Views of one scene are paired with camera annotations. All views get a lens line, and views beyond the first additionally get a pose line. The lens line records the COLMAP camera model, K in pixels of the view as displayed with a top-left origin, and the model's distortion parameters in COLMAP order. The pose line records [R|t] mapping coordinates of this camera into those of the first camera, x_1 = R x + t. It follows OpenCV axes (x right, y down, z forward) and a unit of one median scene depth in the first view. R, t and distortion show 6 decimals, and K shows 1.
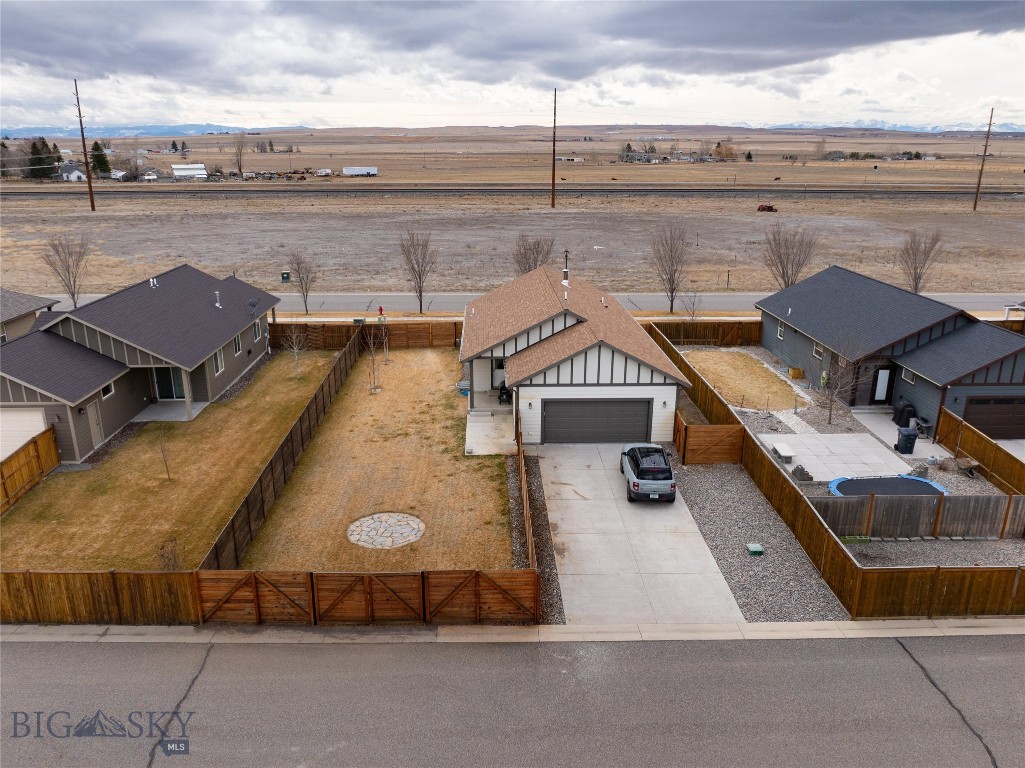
lens RADIAL K [[808.3, 0, 491.6], [0, 808.3, 407.3], [0, 0, 1]] dist [-0.041132, 0.001377]
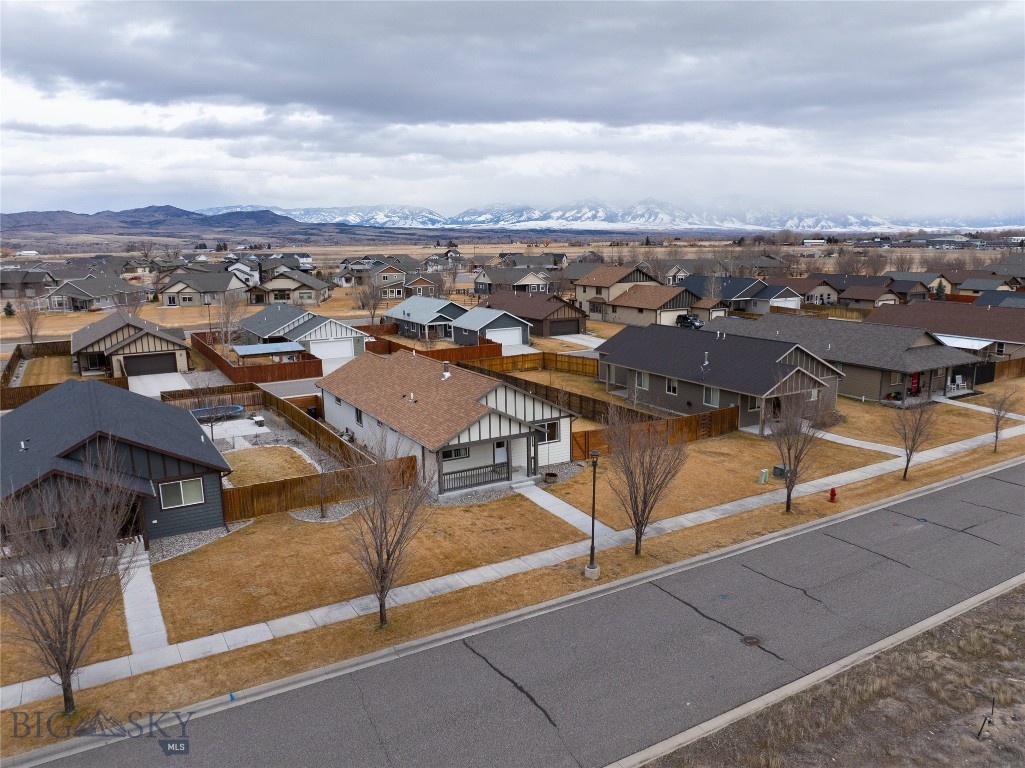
lens RADIAL K [[773.7, 0, 551.7], [0, 773.7, 385.1], [0, 0, 1]] dist [-0.037929, -0.003608]
pose [[-0.854518, 0.109164, -0.507821, 0.626932], [-0.147141, 0.886745, 0.438215, -0.778949], [0.498145, 0.449184, -0.741677, 2.383160]]
